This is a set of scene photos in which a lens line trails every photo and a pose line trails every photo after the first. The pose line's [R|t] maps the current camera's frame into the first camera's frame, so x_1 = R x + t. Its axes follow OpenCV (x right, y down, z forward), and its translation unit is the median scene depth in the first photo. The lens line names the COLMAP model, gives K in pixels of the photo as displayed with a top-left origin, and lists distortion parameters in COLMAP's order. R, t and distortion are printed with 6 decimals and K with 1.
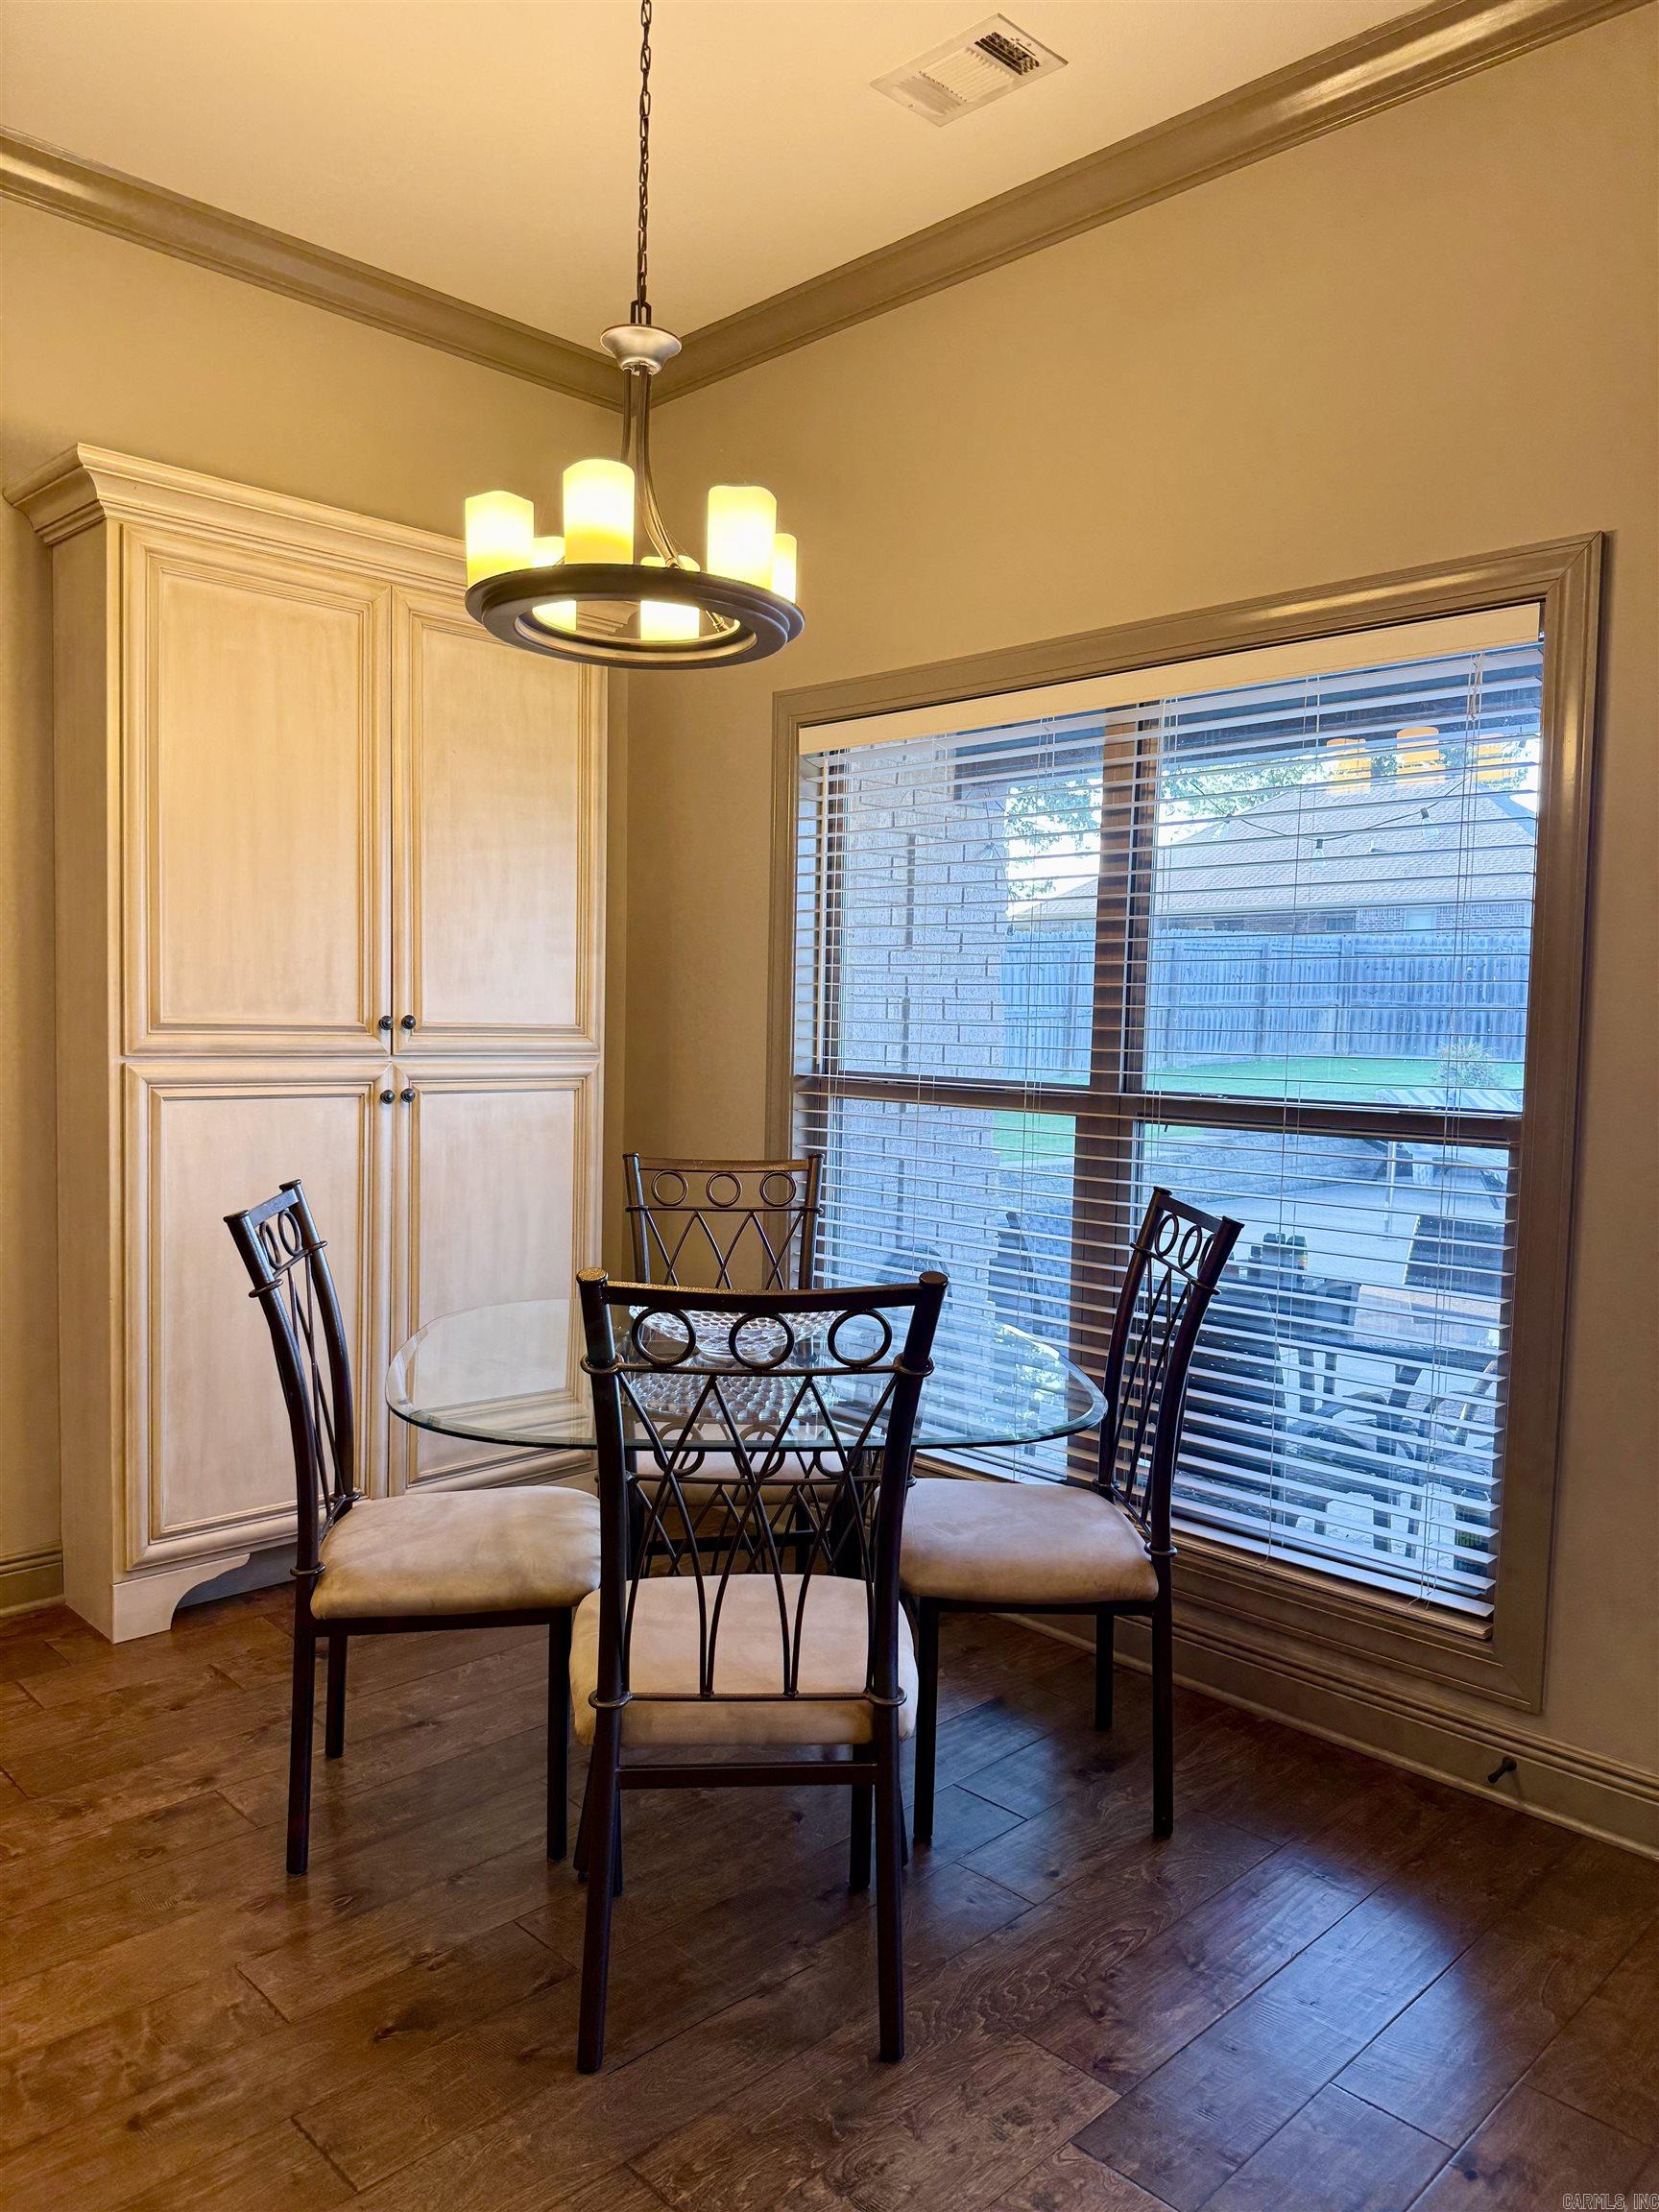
lens RADIAL K [[1574.0, 0, 829.5], [0, 1574.0, 1106.0], [0, 0, 1]] dist [0.096536, -0.162048]
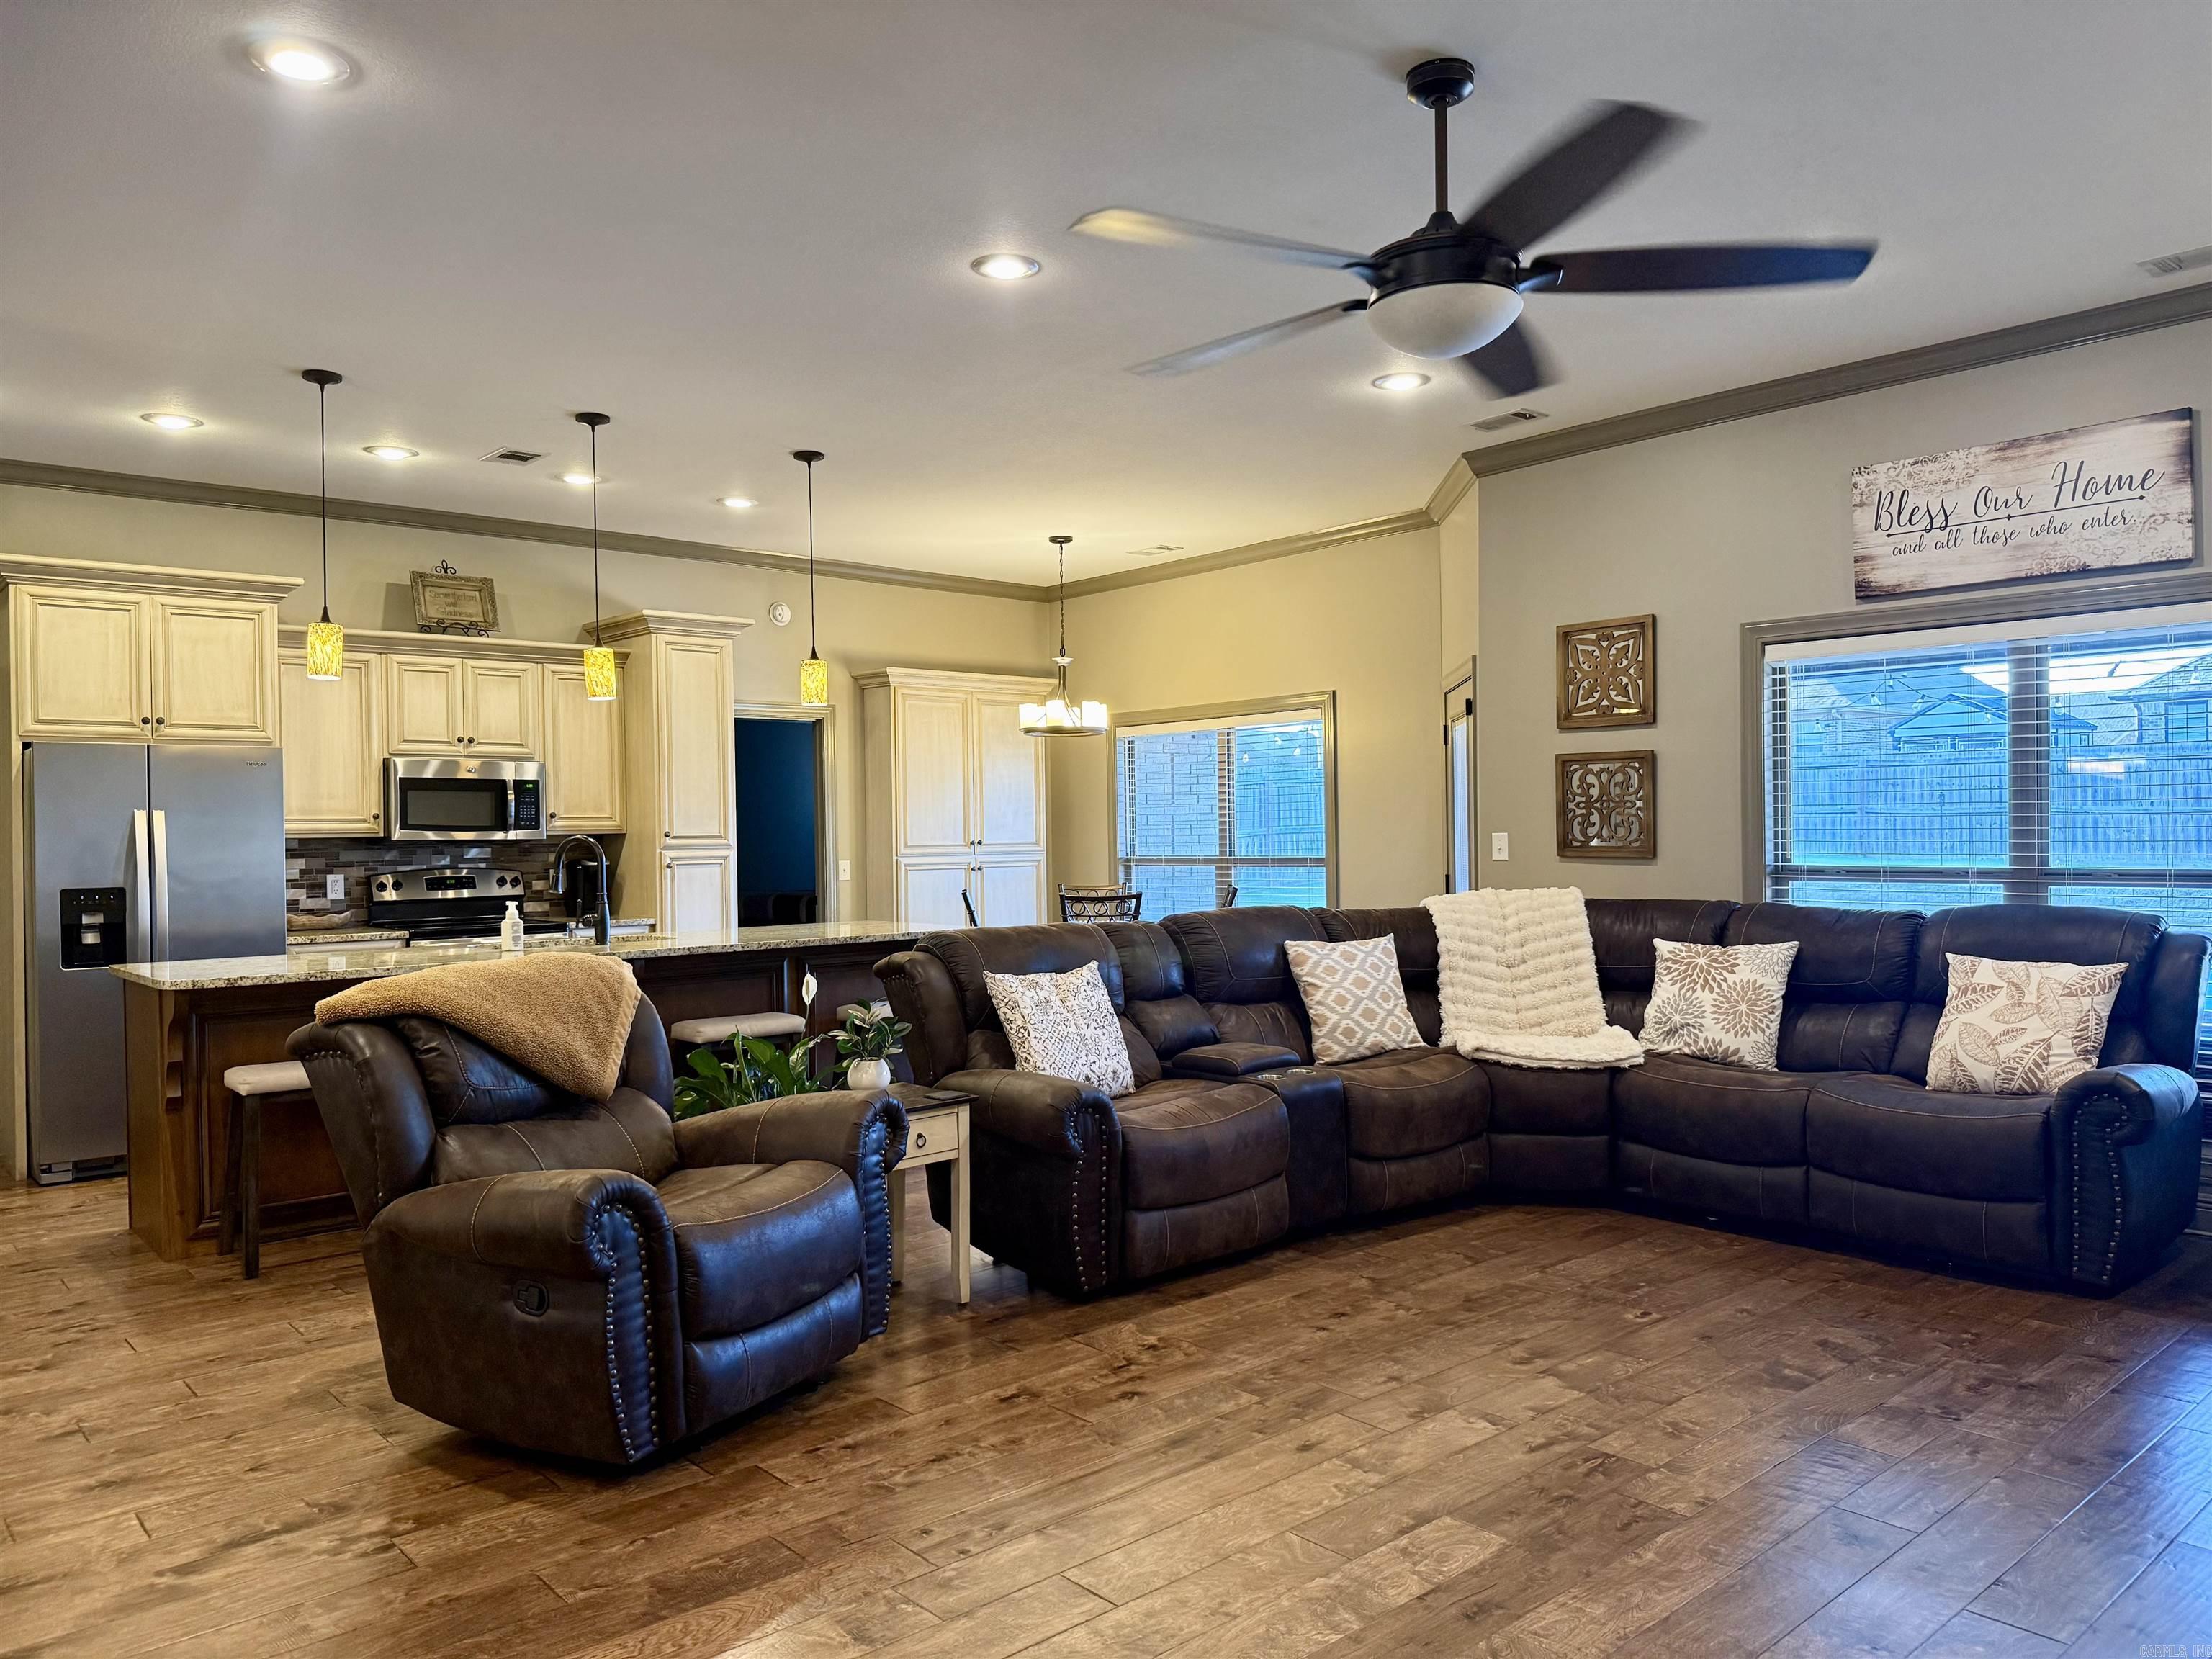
lens RADIAL K [[1580.0, 0, 1098.4], [0, 1580.0, 816.3], [0, 0, 1]] dist [0.122092, -0.181352]
pose [[0.997184, -0.039273, -0.063890, 0.133185], [0.034589, 0.996743, -0.072842, 0.119608], [0.066542, 0.070427, 0.995295, -1.890614]]
